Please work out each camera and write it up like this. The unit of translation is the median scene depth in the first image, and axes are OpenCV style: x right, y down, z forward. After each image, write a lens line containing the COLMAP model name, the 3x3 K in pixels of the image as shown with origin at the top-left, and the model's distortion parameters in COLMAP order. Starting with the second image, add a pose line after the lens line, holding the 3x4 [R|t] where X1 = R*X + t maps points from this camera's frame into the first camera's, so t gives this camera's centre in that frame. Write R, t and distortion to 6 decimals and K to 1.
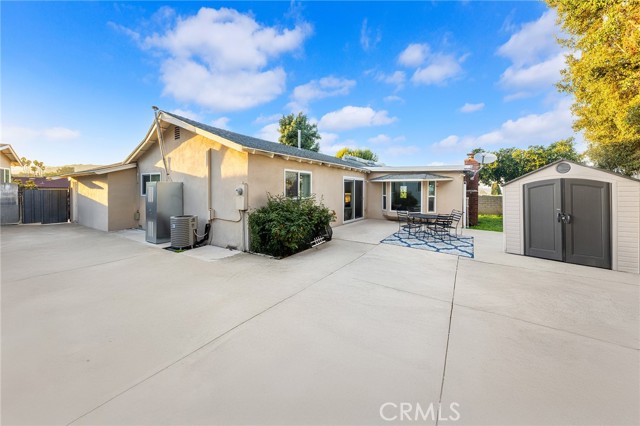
lens RADIAL K [[232.5, 0, 320.0], [0, 232.5, 190.8], [0, 0, 1]] dist [0.001159, 0.000039]
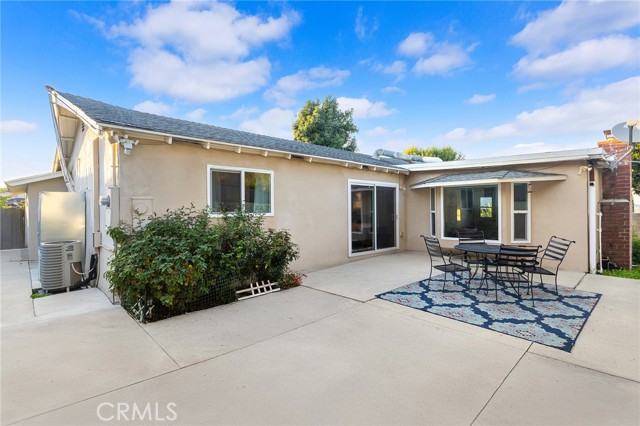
lens RADIAL K [[303.7, 0, 320.0], [0, 303.7, 213.0], [0, 0, 1]] dist [-0.002691, -0.000558]
pose [[0.968234, -0.011740, -0.249771, 0.207836], [0.012208, 0.999925, 0.000326, 0.021160], [0.249749, -0.003365, 0.968305, 0.209870]]
